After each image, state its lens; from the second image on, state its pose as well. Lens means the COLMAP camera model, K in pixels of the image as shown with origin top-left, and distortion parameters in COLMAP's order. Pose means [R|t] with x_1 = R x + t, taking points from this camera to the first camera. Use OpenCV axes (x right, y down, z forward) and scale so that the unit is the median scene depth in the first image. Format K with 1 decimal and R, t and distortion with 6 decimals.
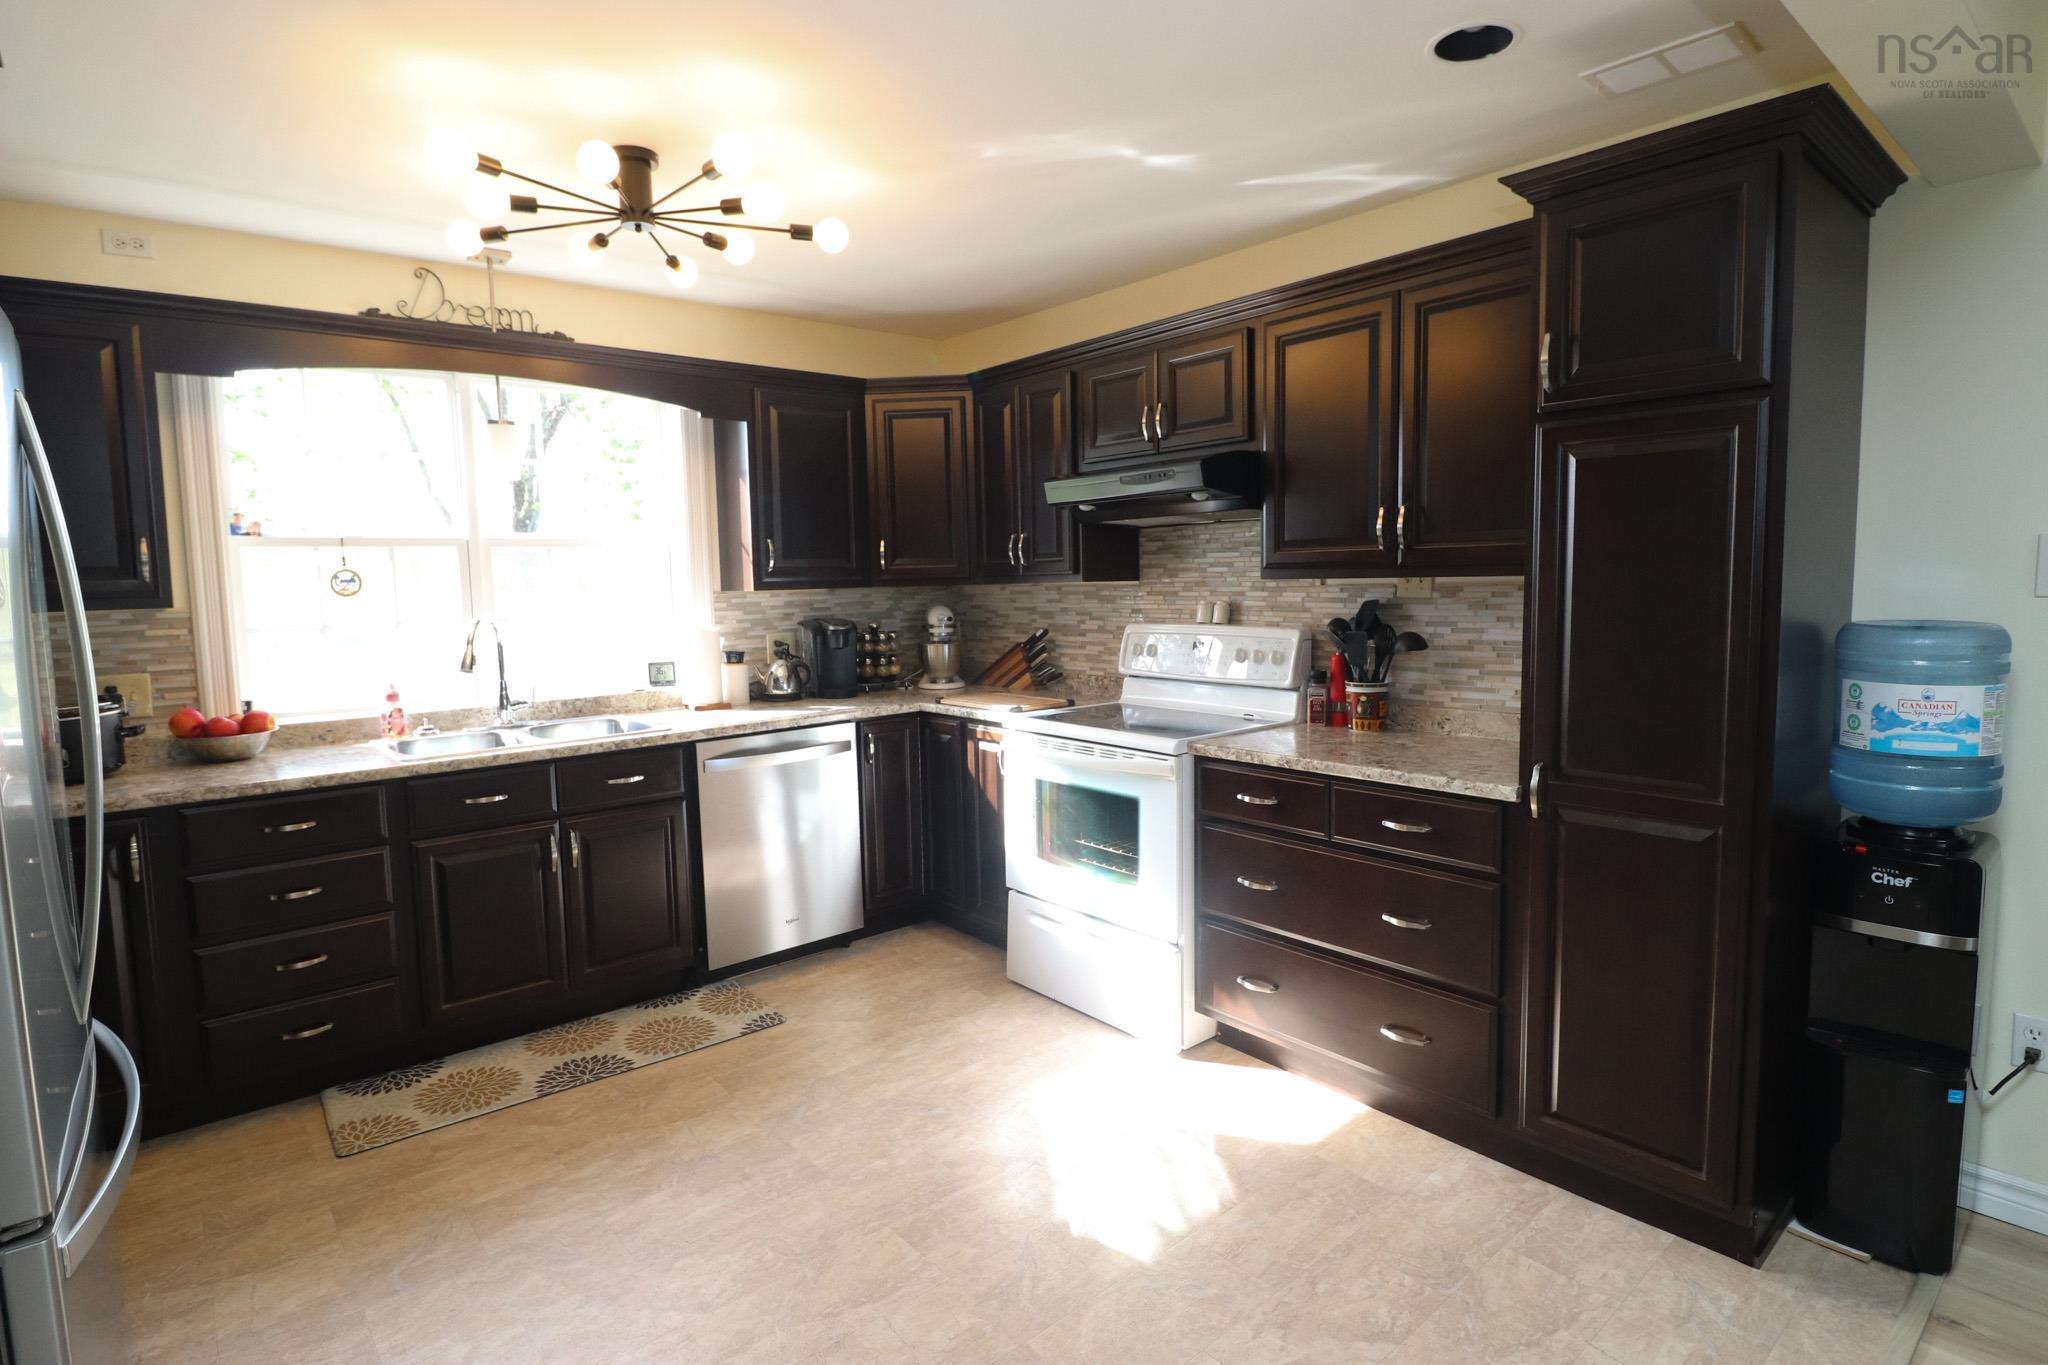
lens RADIAL K [[1092.5, 0, 1024.9], [0, 1092.5, 652.4], [0, 0, 1]] dist [0.002900, -0.018066]
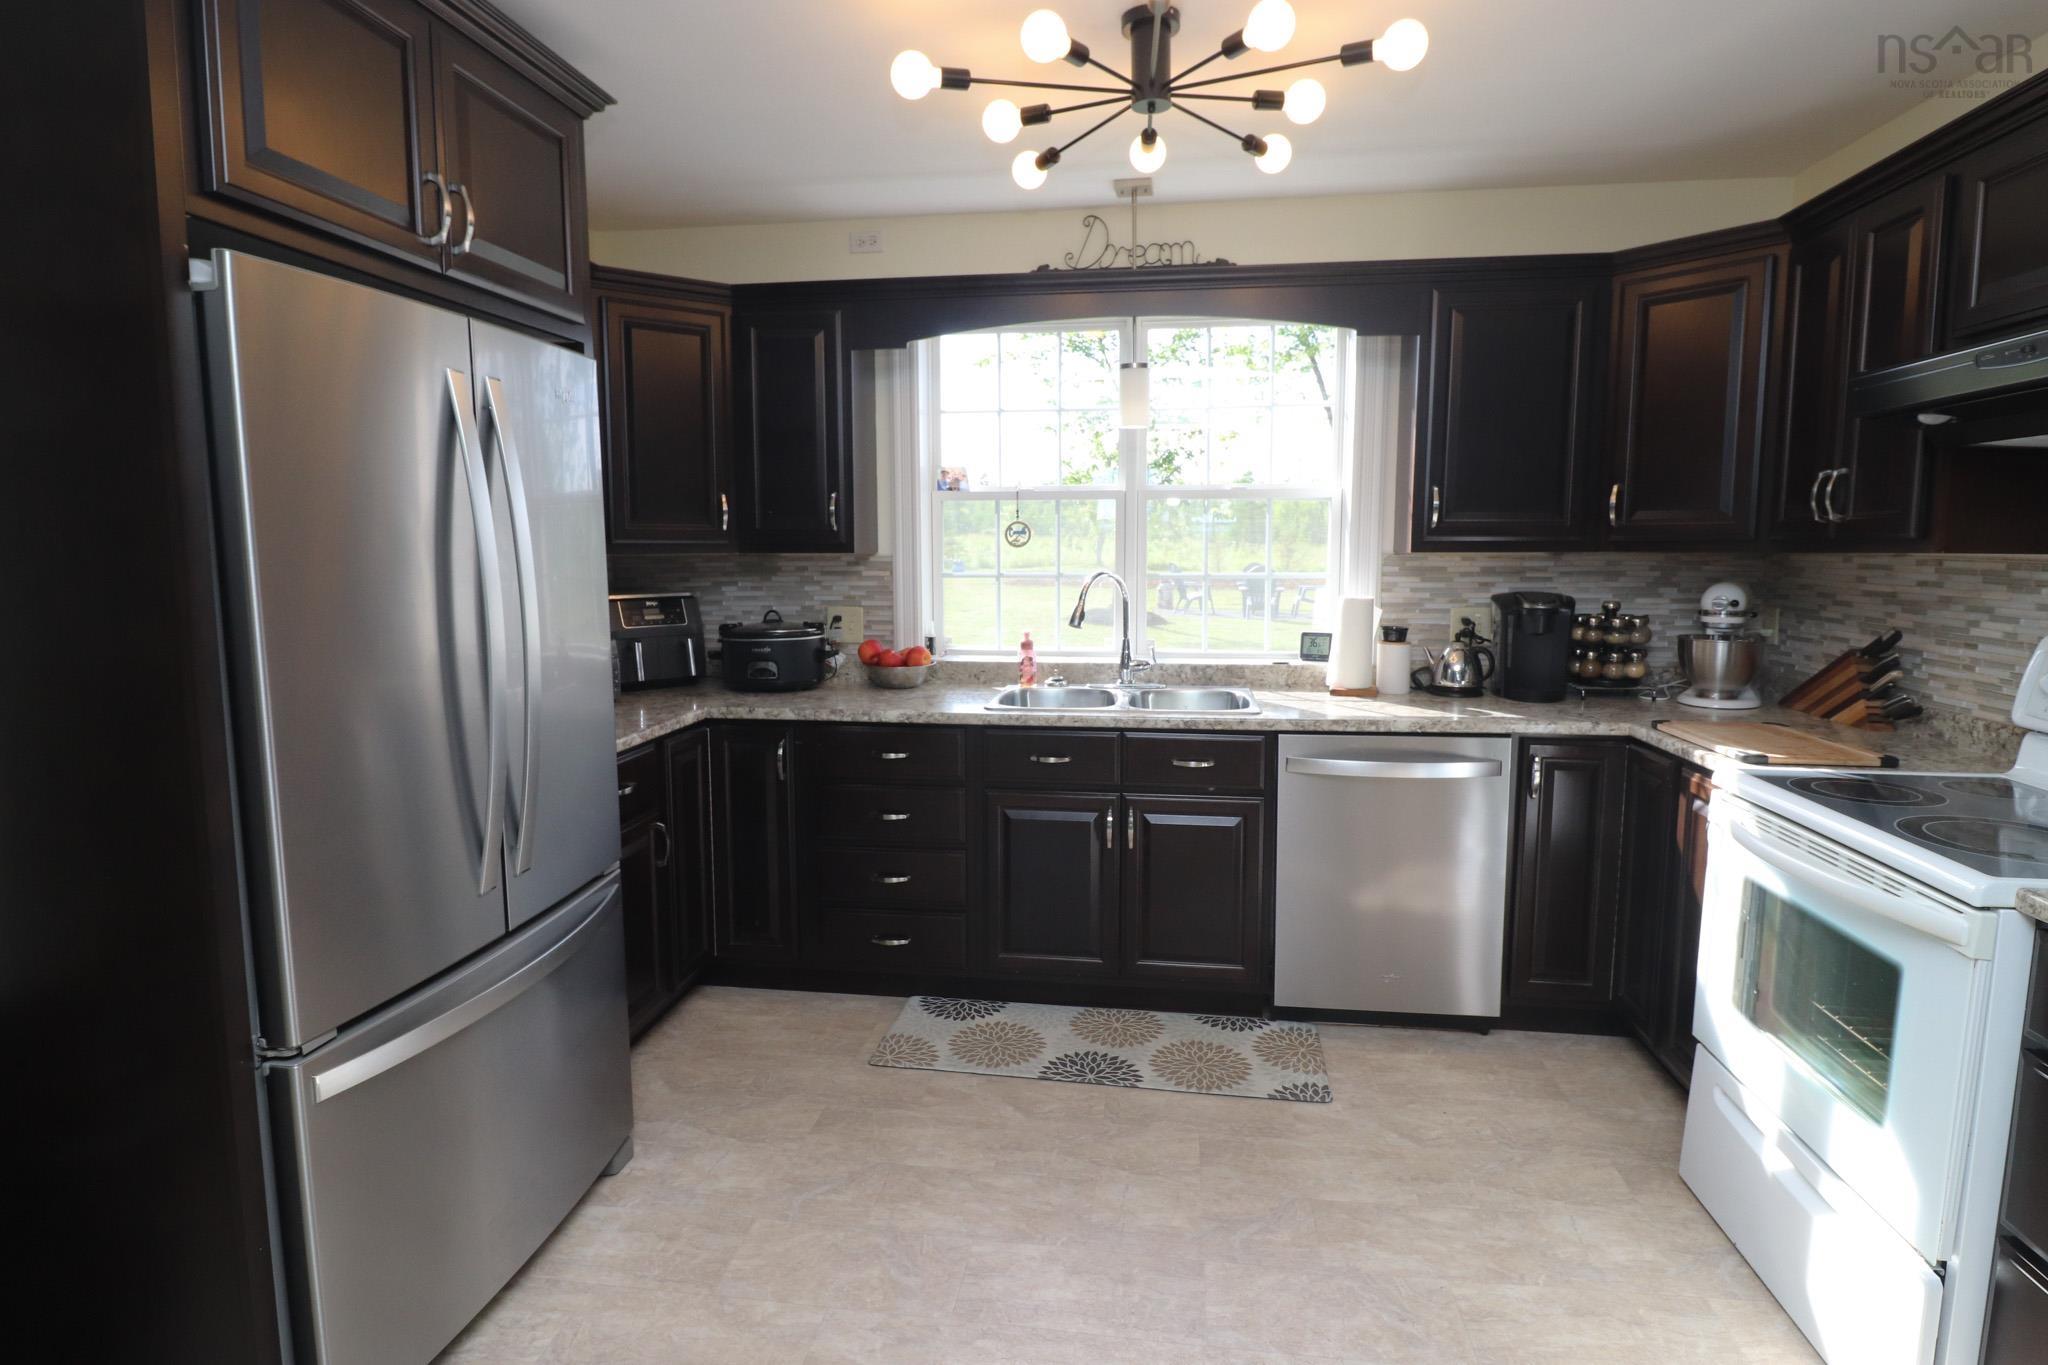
lens RADIAL K [[1092.5, 0, 1024.9], [0, 1092.5, 652.4], [0, 0, 1]] dist [0.002900, -0.018066]
pose [[0.644487, 0.097046, -0.758432, 0.192557], [-0.065083, 0.995276, 0.072046, -0.025369], [0.761840, 0.002928, 0.647758, 0.305445]]
